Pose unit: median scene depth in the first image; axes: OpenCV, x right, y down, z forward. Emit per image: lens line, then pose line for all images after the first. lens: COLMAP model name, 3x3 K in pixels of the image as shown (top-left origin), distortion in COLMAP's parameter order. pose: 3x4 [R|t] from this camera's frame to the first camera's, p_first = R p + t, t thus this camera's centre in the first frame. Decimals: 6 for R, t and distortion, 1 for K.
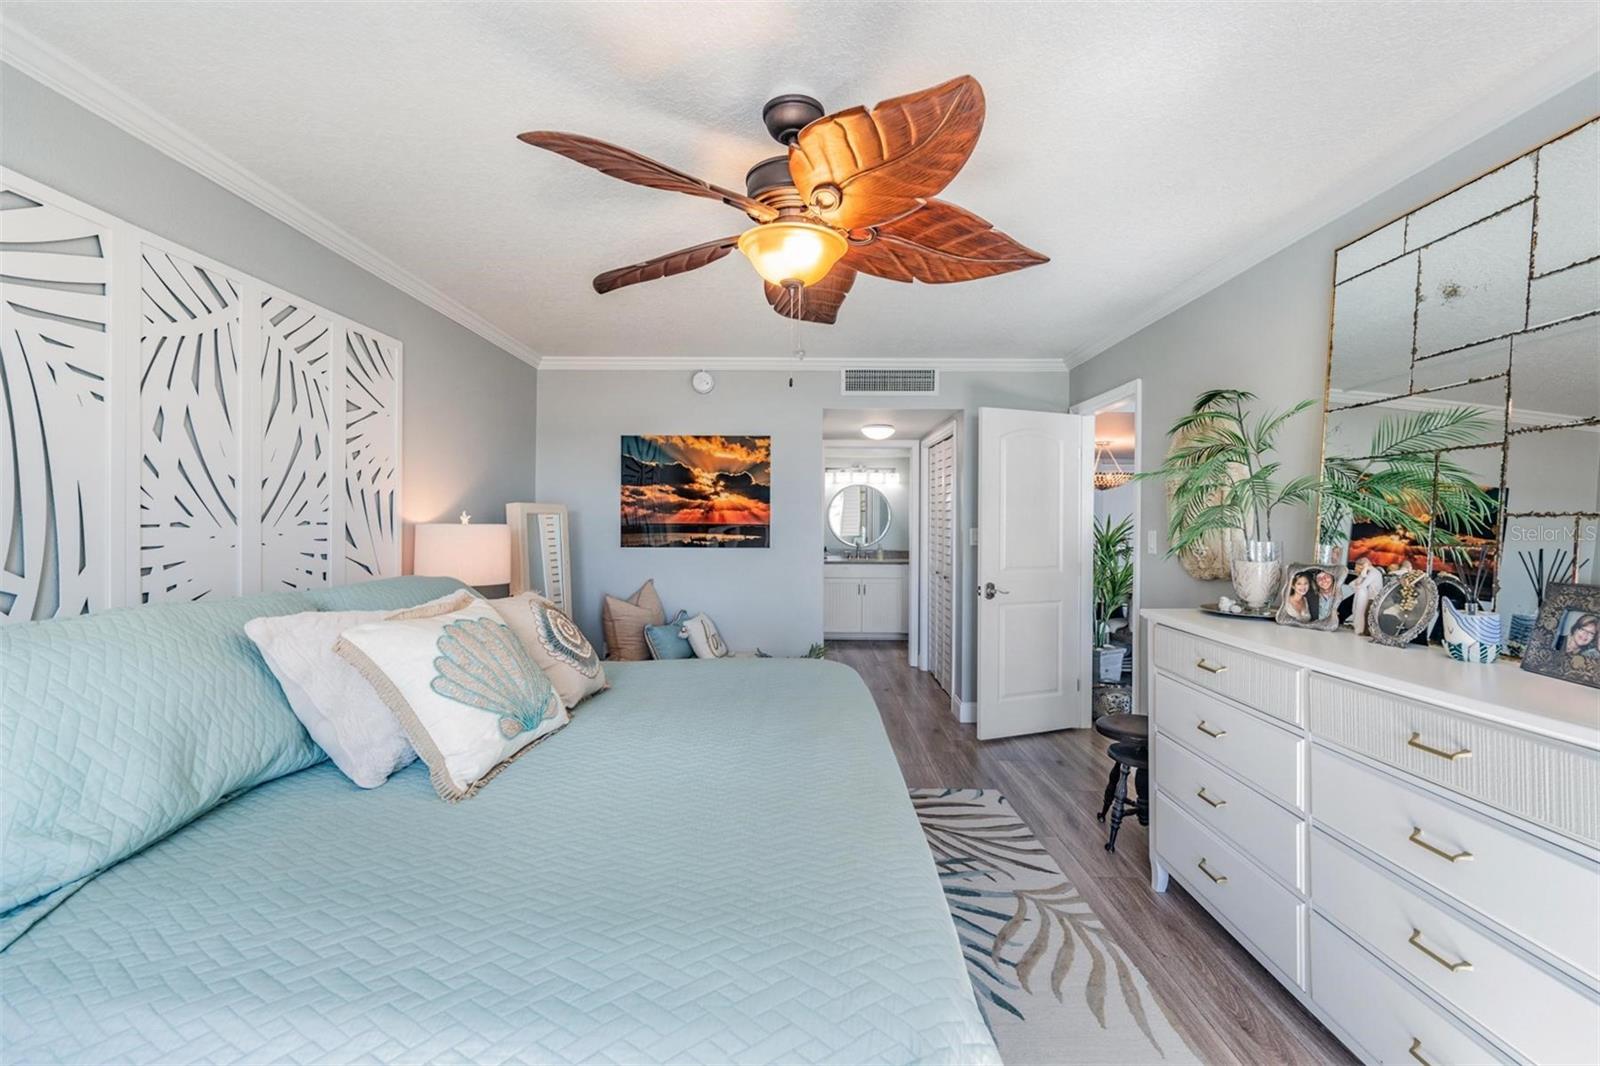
lens RADIAL K [[648.4, 0, 798.7], [0, 648.4, 531.0], [0, 0, 1]] dist [0.006326, -0.004800]
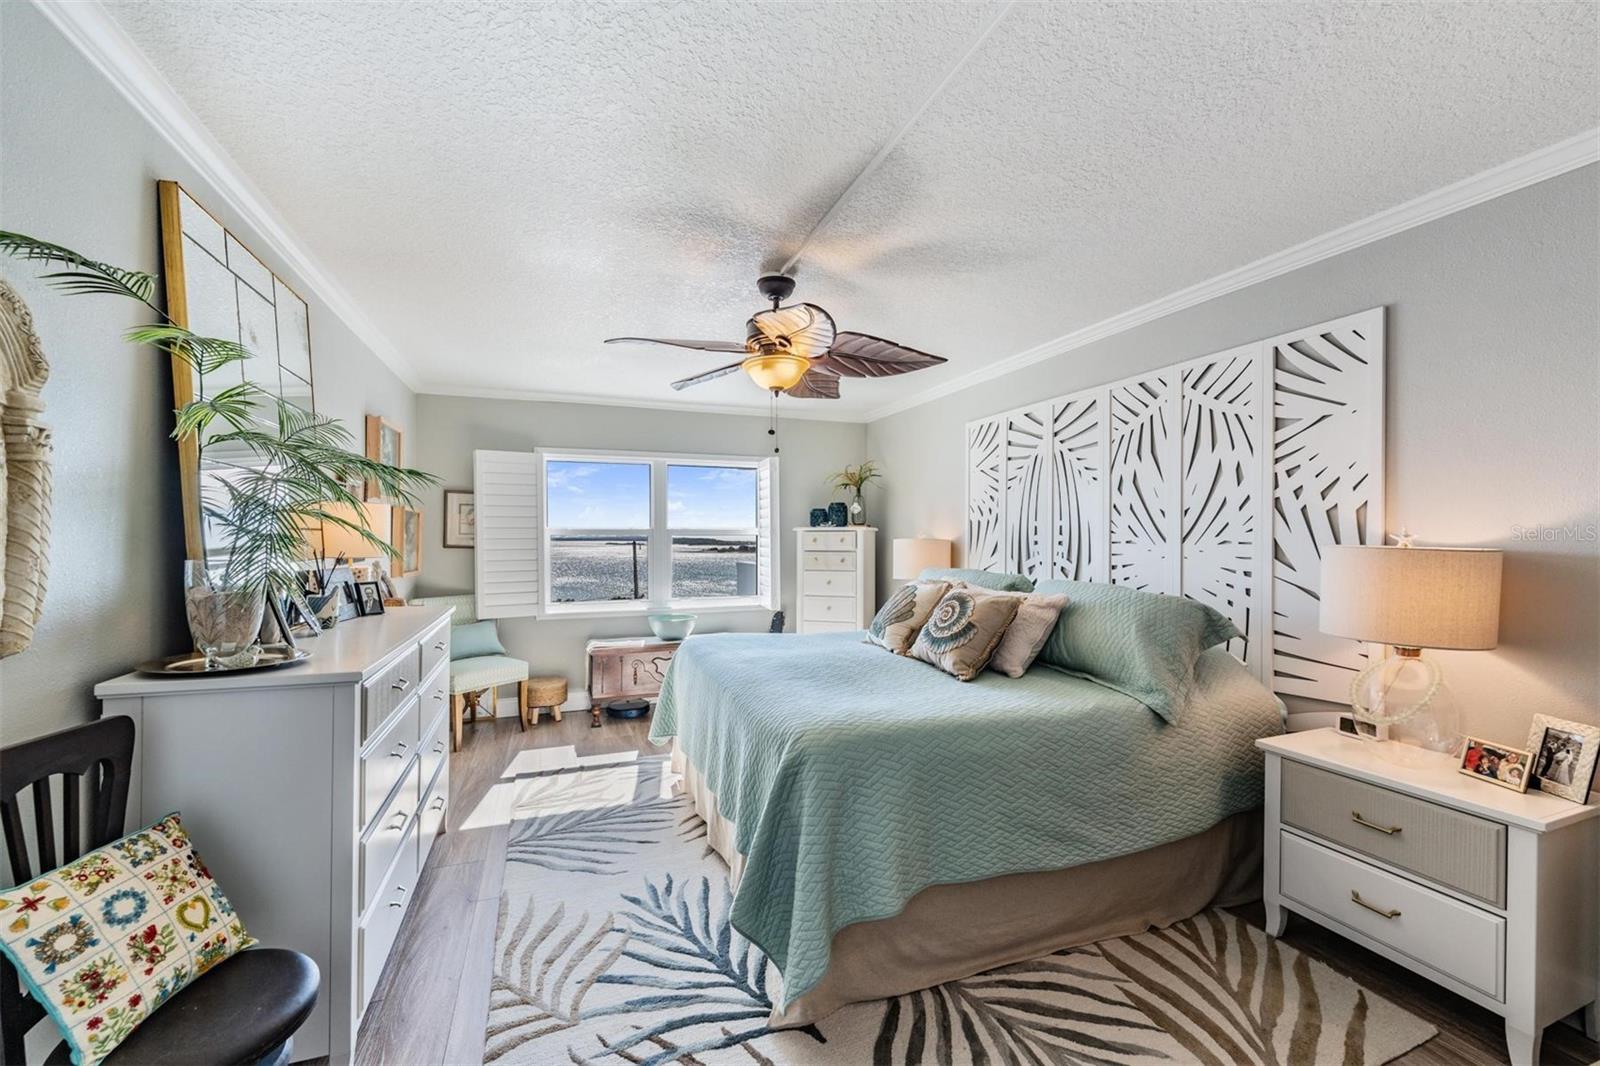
lens RADIAL K [[648.4, 0, 798.7], [0, 648.4, 531.0], [0, 0, 1]] dist [0.006326, -0.004800]
pose [[-0.931977, -0.004271, -0.362492, 0.382016], [-0.006951, 0.999957, 0.006092, -0.035656], [0.362450, 0.008197, -0.931967, 1.867393]]
